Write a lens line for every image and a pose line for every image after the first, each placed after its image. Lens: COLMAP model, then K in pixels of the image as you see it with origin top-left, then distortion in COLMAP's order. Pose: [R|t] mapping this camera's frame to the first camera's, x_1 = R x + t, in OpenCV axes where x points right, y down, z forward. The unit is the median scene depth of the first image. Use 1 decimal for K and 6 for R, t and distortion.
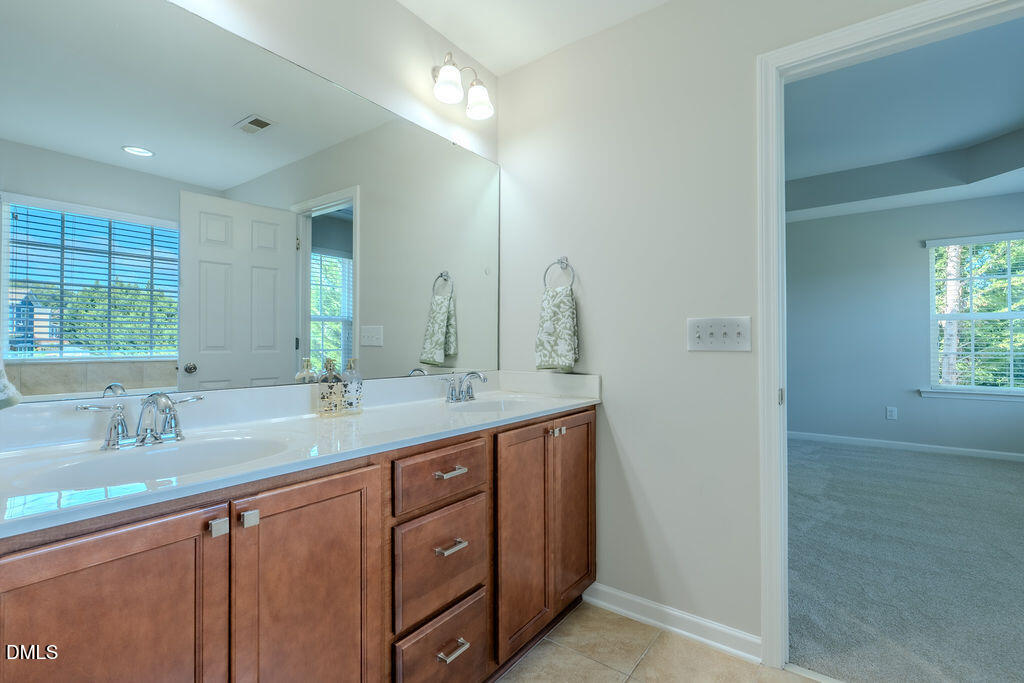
lens RADIAL K [[457.1, 0, 535.5], [0, 457.1, 339.6], [0, 0, 1]] dist [-0.000352, -0.000036]
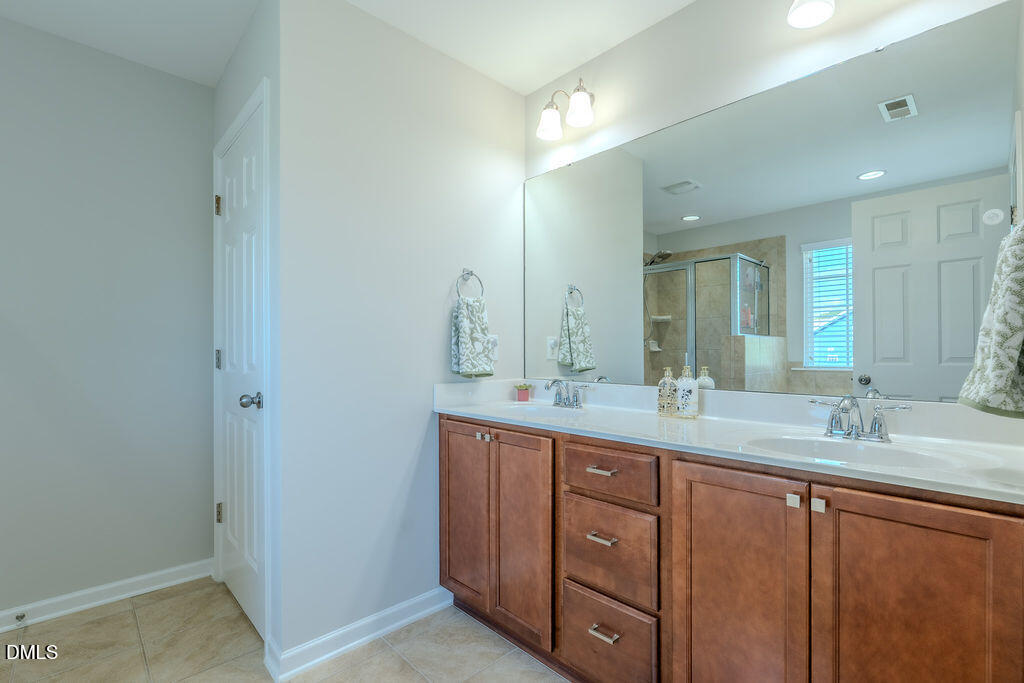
lens RADIAL K [[463.9, 0, 509.0], [0, 463.9, 355.5], [0, 0, 1]] dist [-0.000132, -0.000087]
pose [[-0.189918, 0.001732, -0.981798, 0.414091], [0.007254, 0.999974, 0.000361, 0.004058], [0.981773, -0.007054, -0.189925, 0.430194]]
